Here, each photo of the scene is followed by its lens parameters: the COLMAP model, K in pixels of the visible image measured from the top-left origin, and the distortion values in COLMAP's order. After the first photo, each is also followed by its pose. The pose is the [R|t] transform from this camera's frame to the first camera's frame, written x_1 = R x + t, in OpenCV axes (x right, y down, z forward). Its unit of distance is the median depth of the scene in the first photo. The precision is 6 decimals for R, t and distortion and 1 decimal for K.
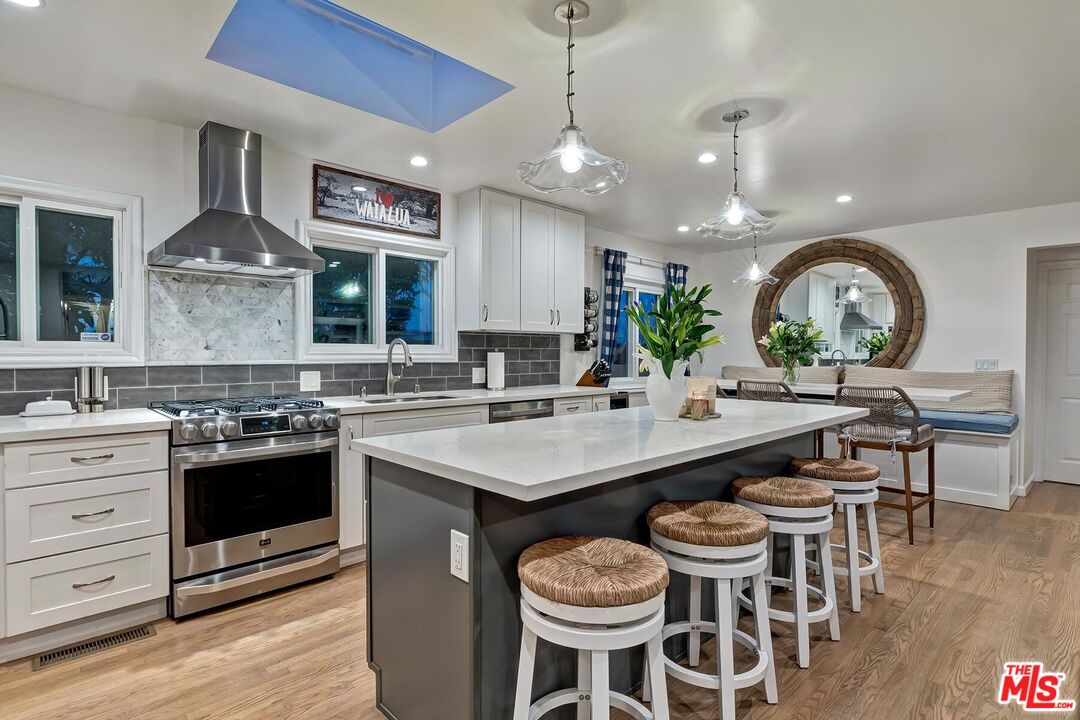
lens RADIAL K [[546.8, 0, 537.2], [0, 546.8, 357.4], [0, 0, 1]] dist [-0.003130, -0.000483]
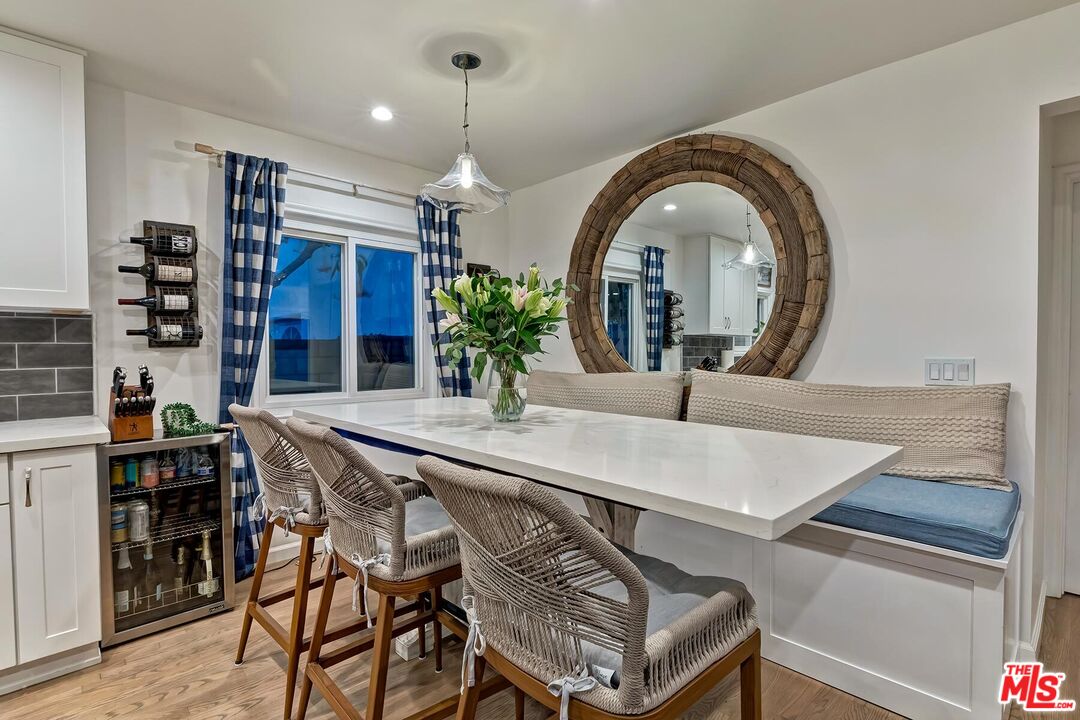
lens RADIAL K [[524.7, 0, 540.0], [0, 524.7, 360.0], [0, 0, 1]] dist [-0.001653, -0.000235]
pose [[0.999967, -0.008083, 0.001213, 0.726935], [0.008064, 0.999862, 0.014517, -0.007410], [-0.001330, -0.014507, 0.999894, 0.850842]]
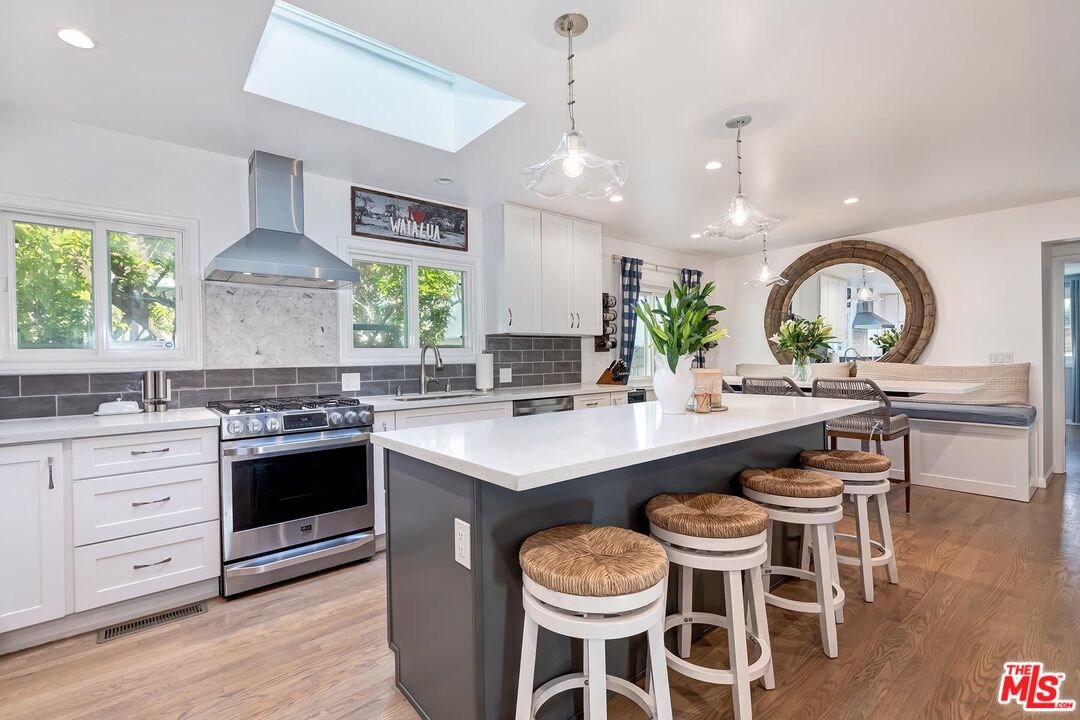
lens RADIAL K [[491.0, 0, 535.4], [0, 491.0, 358.0], [0, 0, 1]] dist [0.000040, 0.000071]
pose [[0.997399, -0.016306, -0.070216, 0.030985], [0.015908, 0.999854, -0.006224, 0.007521], [0.070307, 0.005091, 0.997512, 0.035956]]
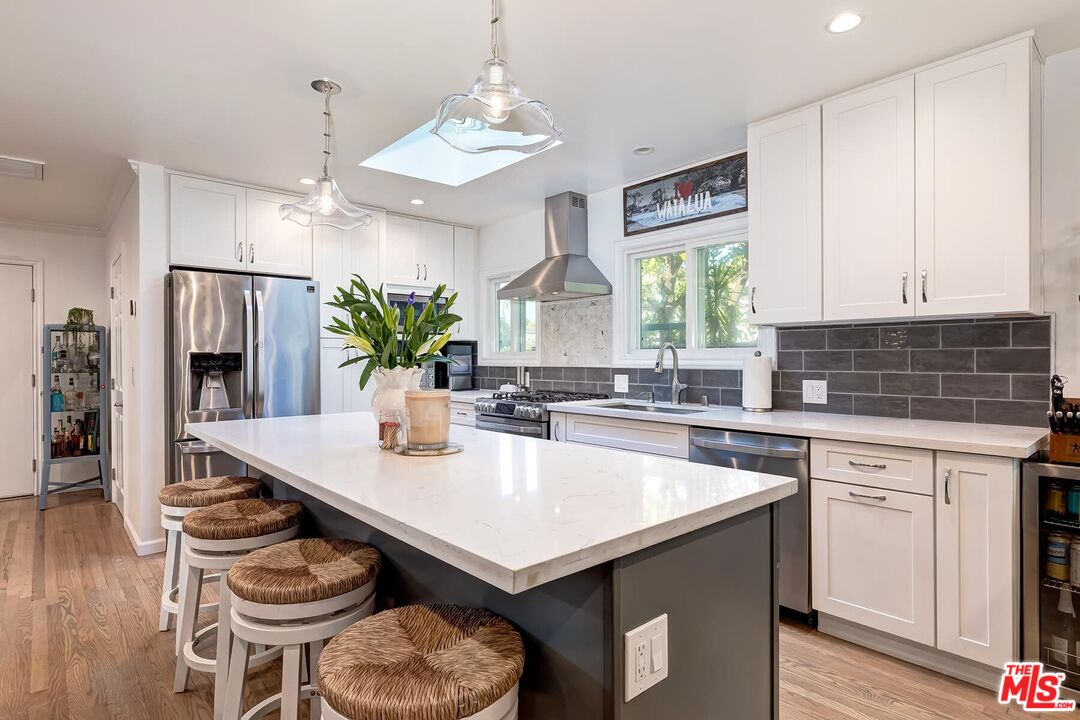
lens RADIAL K [[586.1, 0, 554.7], [0, 586.1, 357.2], [0, 0, 1]] dist [0.001437, -0.000708]
pose [[-0.045349, 0.000070, -0.998971, 0.865402], [-0.004075, 0.999992, 0.000255, -0.010918], [0.998963, 0.004082, -0.045348, 1.002661]]
